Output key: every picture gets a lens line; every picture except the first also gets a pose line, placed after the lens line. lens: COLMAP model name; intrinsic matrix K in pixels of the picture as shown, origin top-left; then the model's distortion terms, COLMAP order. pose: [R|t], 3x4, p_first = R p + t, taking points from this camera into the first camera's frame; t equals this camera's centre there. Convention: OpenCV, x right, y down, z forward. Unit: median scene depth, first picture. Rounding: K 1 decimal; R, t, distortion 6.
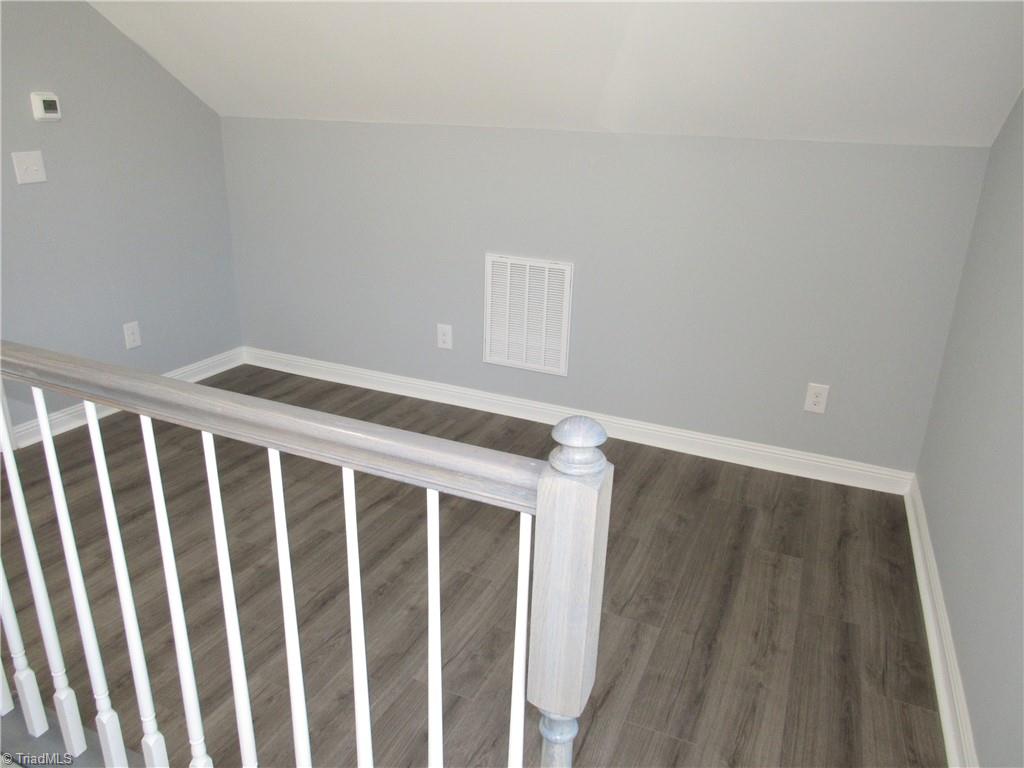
lens RADIAL K [[726.4, 0, 507.7], [0, 726.4, 385.0], [0, 0, 1]] dist [-0.036867, 0.029199]
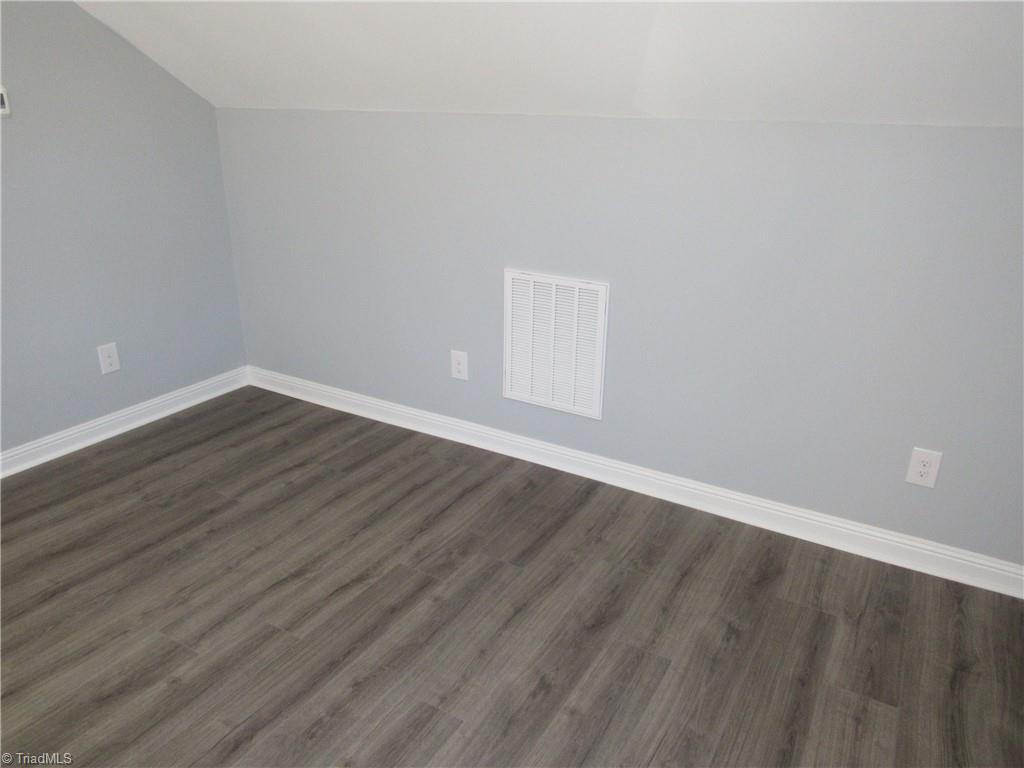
lens RADIAL K [[726.4, 0, 509.0], [0, 726.4, 382.3], [0, 0, 1]] dist [-0.036867, 0.029199]
pose [[0.993559, 0.021798, -0.111198, 0.079348], [-0.020465, 0.999705, 0.013114, -0.072657], [0.111451, -0.010754, 0.993712, 0.206691]]
